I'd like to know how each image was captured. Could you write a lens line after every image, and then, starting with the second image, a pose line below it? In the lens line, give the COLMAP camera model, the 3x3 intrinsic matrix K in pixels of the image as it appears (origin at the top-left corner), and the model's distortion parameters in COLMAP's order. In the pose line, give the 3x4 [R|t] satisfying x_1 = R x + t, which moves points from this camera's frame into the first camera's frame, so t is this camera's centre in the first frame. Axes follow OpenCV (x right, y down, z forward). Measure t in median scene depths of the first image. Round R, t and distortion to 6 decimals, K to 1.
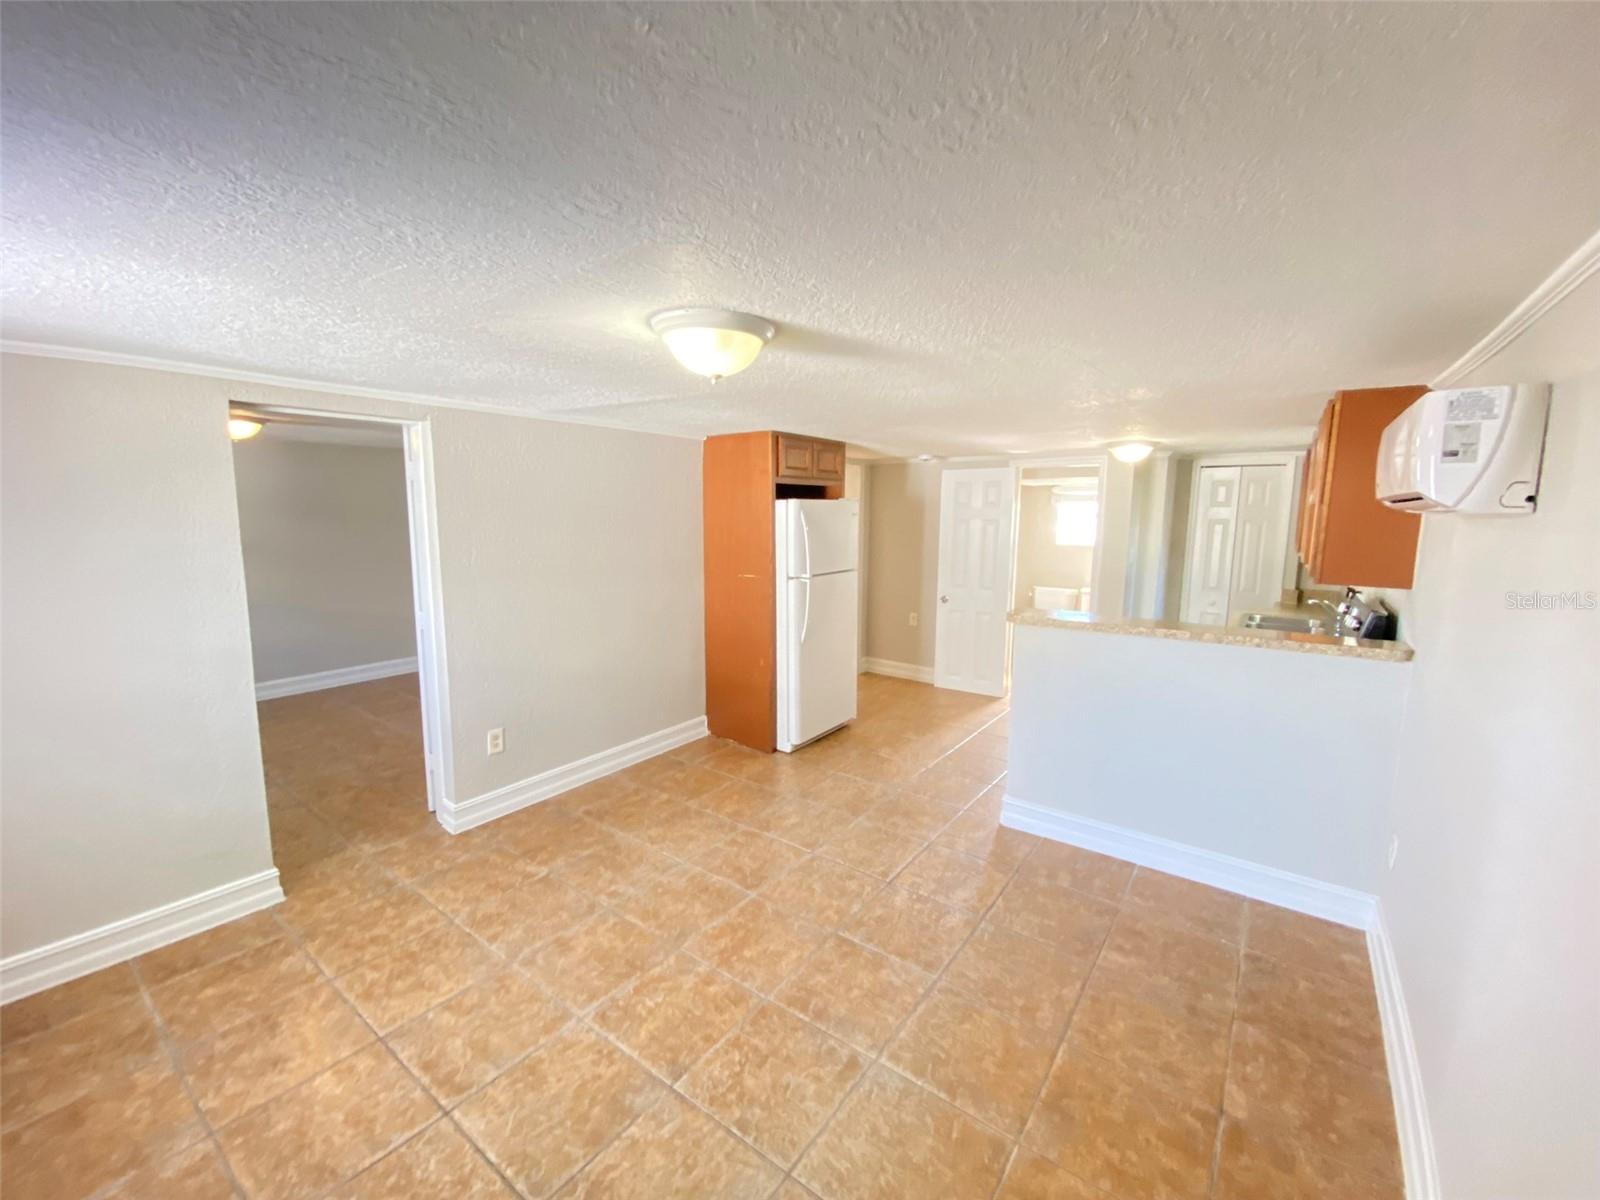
lens RADIAL K [[638.4, 0, 802.1], [0, 638.4, 596.0], [0, 0, 1]] dist [0.000020, -0.008609]
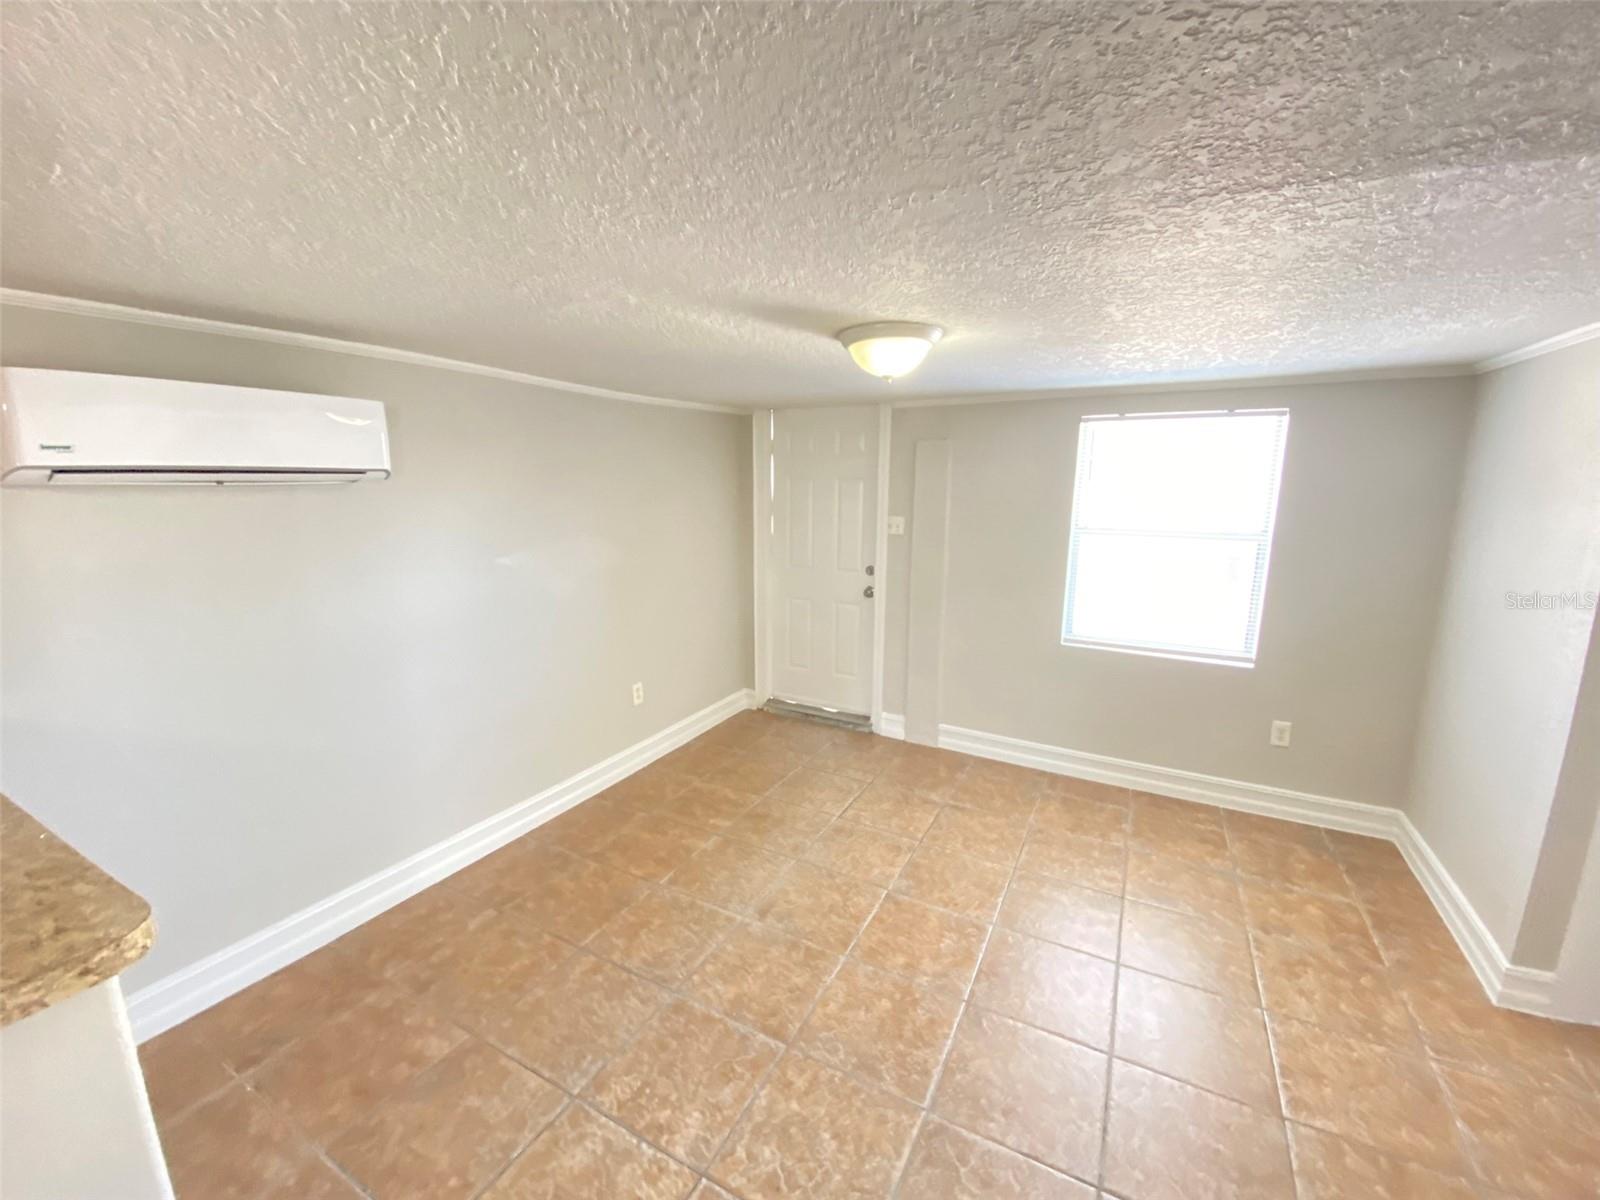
lens RADIAL K [[638.4, 0, 795.8], [0, 638.4, 602.4], [0, 0, 1]] dist [0.000020, -0.008609]
pose [[-0.990298, 0.012240, -0.138418, 0.159344], [-0.031714, 0.949915, 0.310896, -0.240001], [0.135290, 0.312269, -0.940311, 1.741133]]
